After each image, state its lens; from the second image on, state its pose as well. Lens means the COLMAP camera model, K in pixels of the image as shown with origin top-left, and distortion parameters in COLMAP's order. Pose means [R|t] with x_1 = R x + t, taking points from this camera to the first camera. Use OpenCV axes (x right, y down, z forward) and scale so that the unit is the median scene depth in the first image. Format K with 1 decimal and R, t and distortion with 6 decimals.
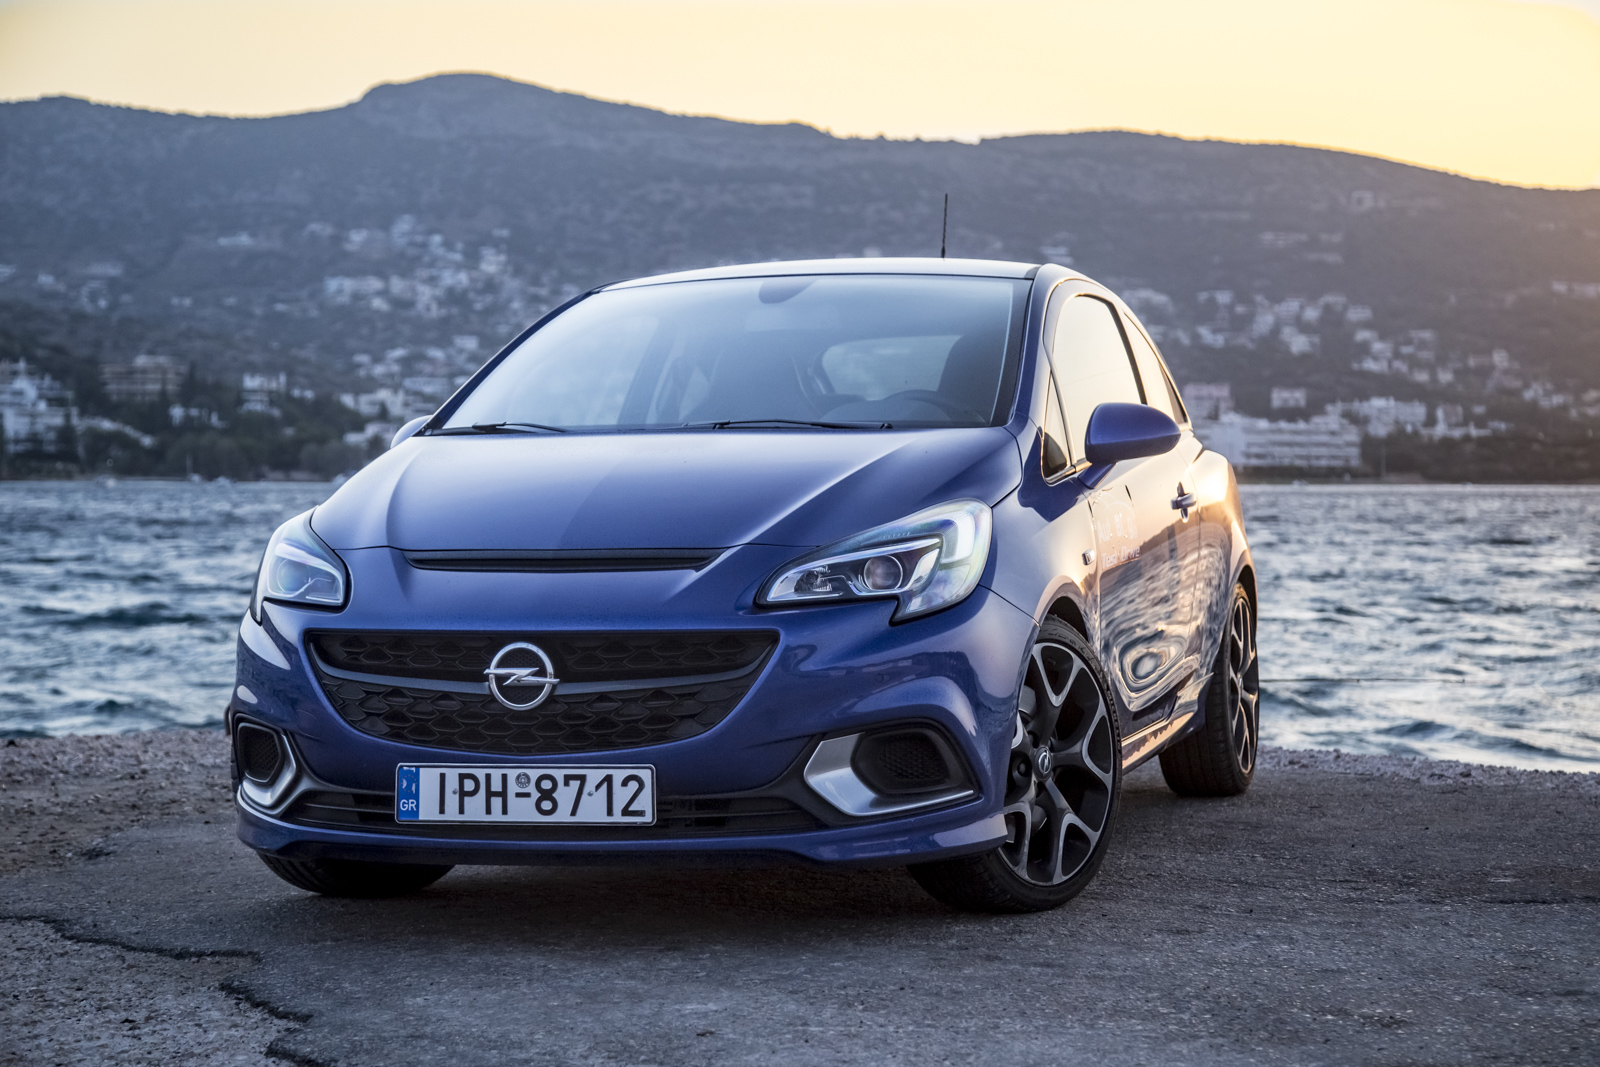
lens RADIAL K [[3146.7, 0, 845.7], [0, 3146.7, 550.0], [0, 0, 1]] dist [0.336816, 0.000000]
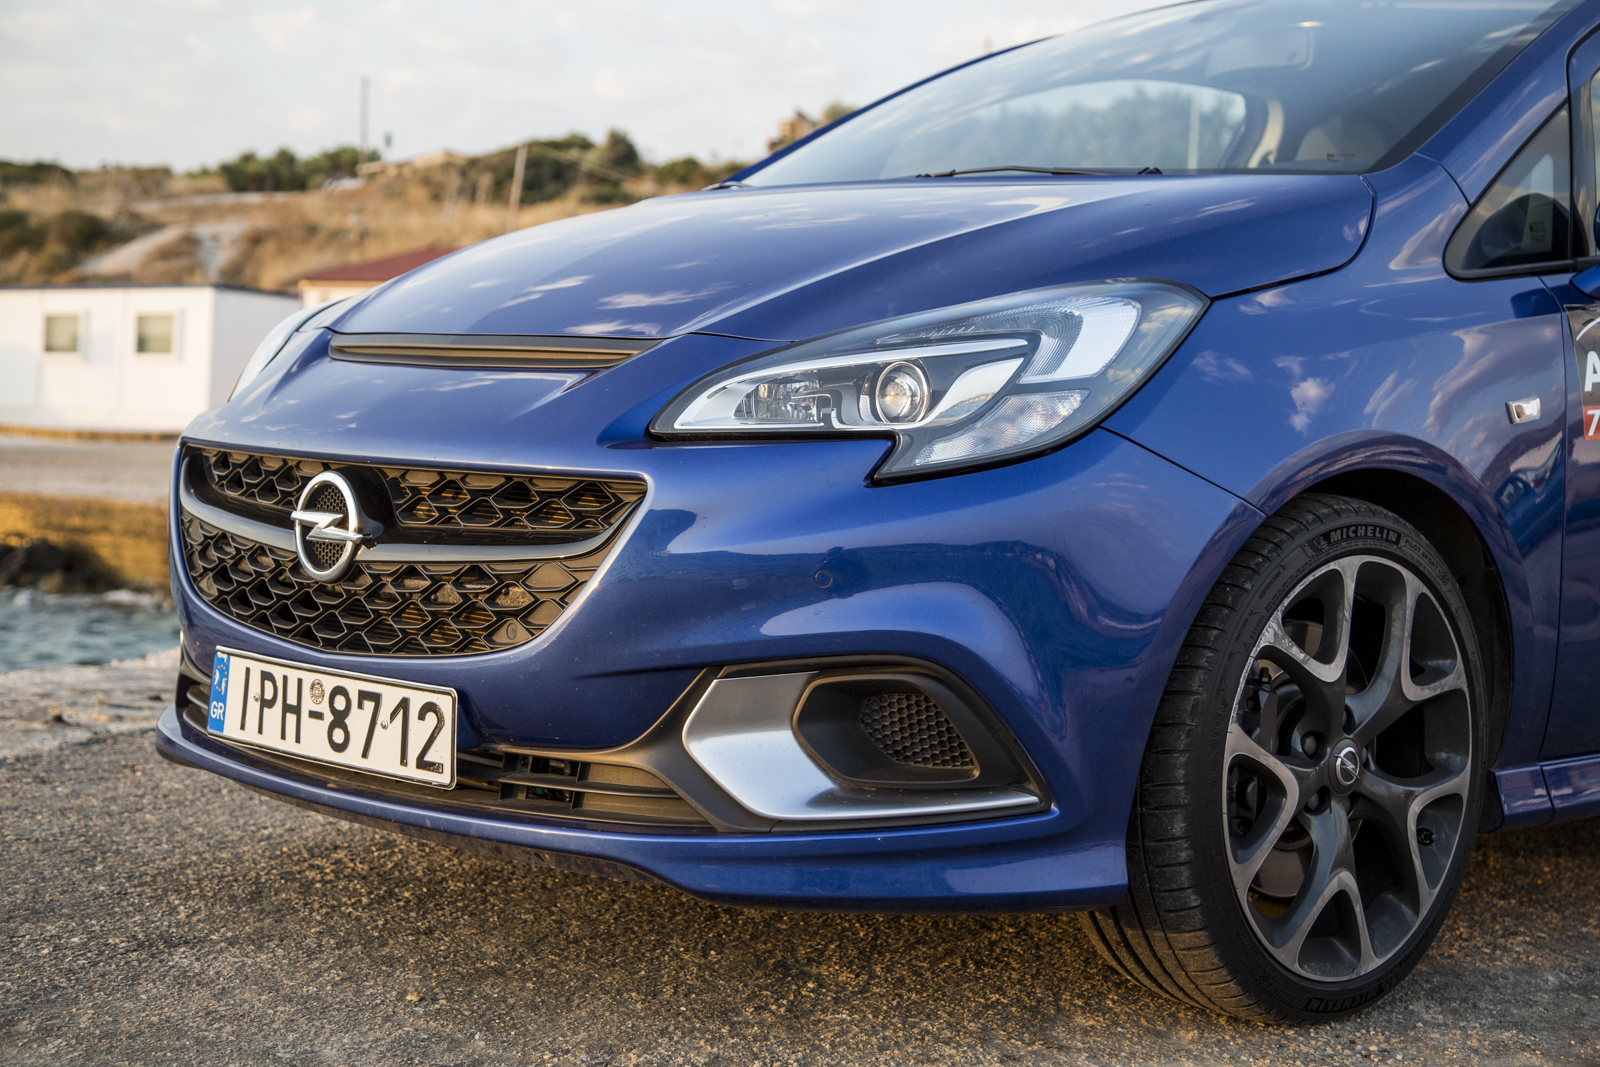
lens RADIAL K [[2434.0, 0, 796.1], [0, 2434.0, 543.7], [0, 0, 1]] dist [0.193321, 0.000000]
pose [[0.864411, 0.076136, -0.496988, 0.217431], [-0.062383, 0.997071, 0.044244, 0.016094], [0.498901, -0.007241, 0.866629, 0.622680]]
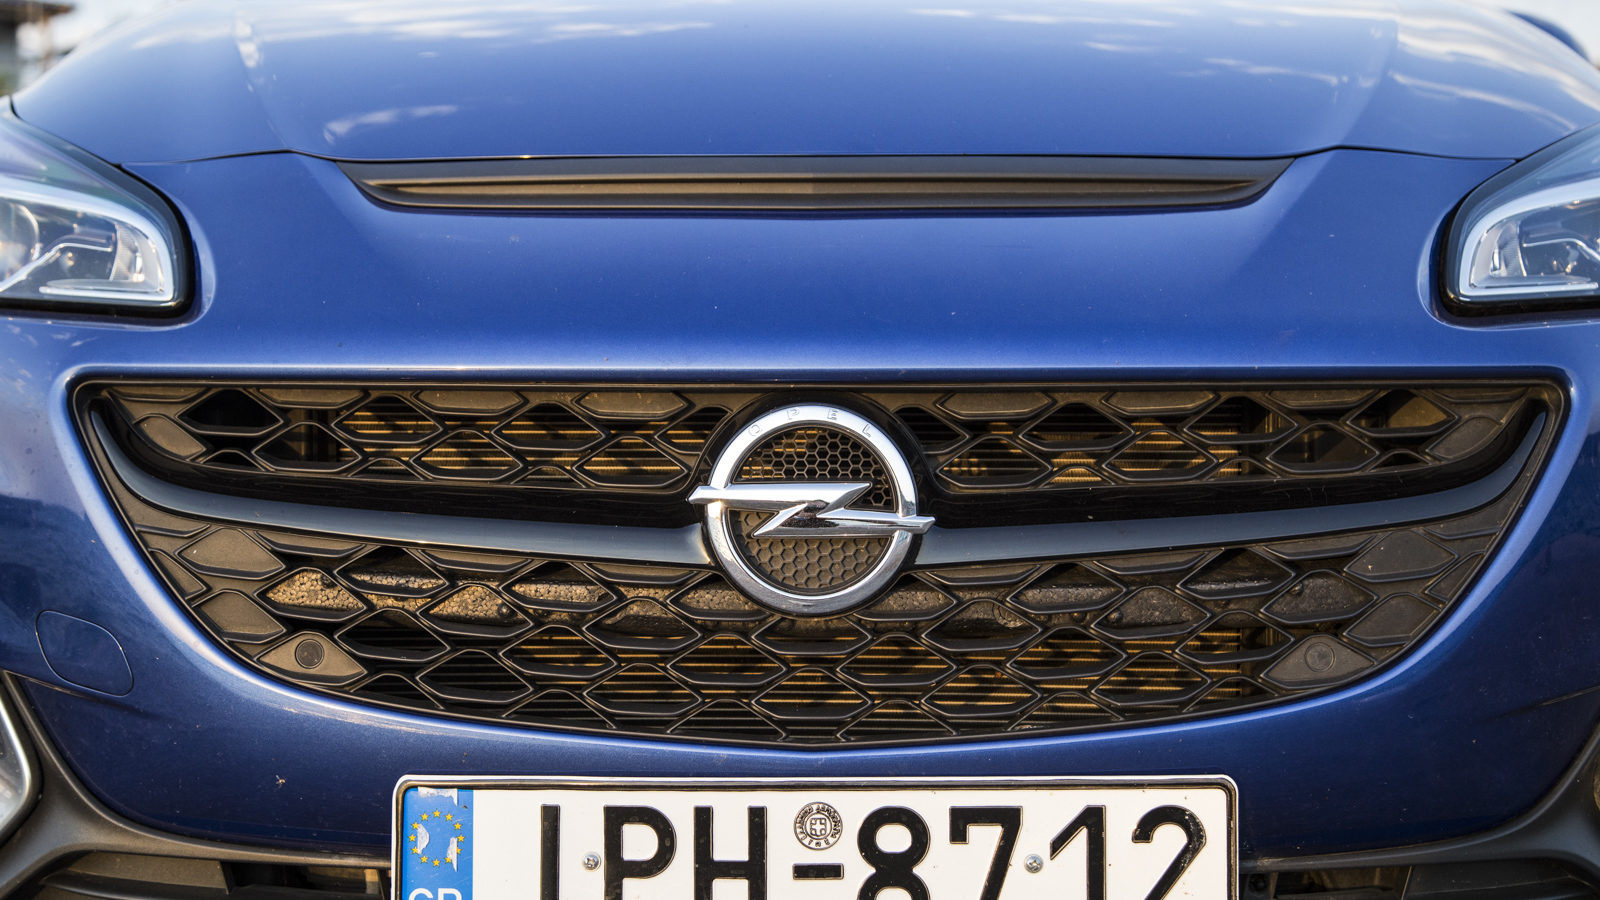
lens RADIAL K [[2302.2, 0, 794.7], [0, 2302.2, 448.9], [0, 0, 1]] dist [0.143703, 0.000000]
pose [[0.963972, 0.001720, 0.266000, -0.166797], [-0.003983, 0.999960, 0.007969, 0.031690], [-0.265976, -0.008741, 0.963940, 0.765652]]
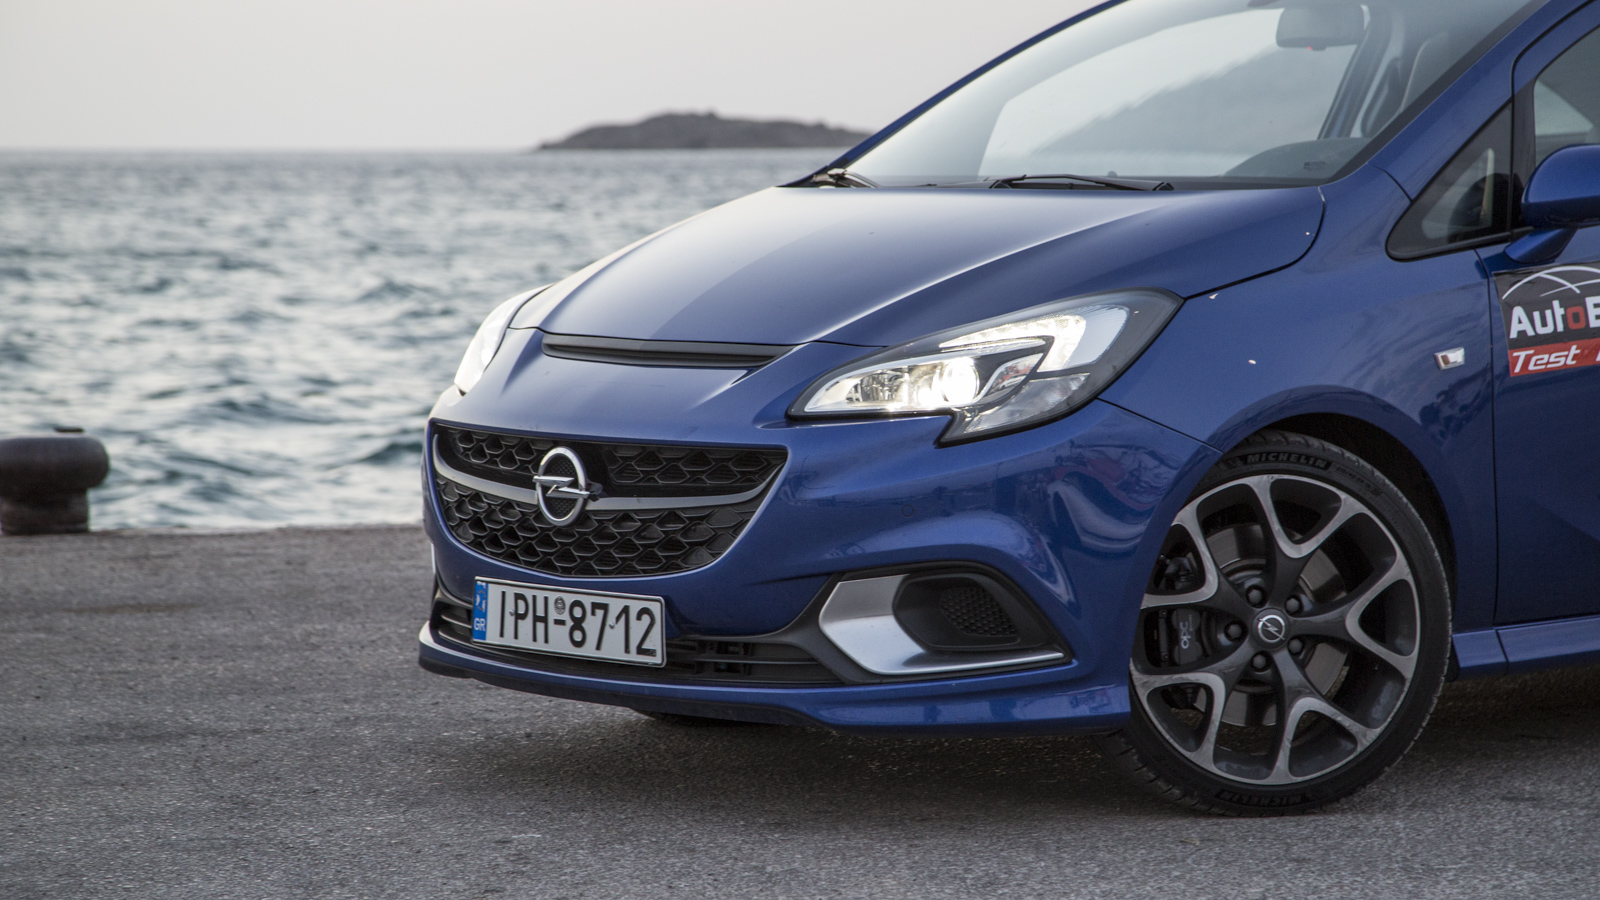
lens RADIAL K [[4749.8, 0, 799.5], [0, 4749.8, 439.5], [0, 0, 1]] dist [0.977778, 0.000000]
pose [[0.831895, 0.044130, -0.553176, 0.673279], [-0.015115, 0.998265, 0.056907, -0.048320], [0.554728, -0.038980, 0.831118, -0.053356]]
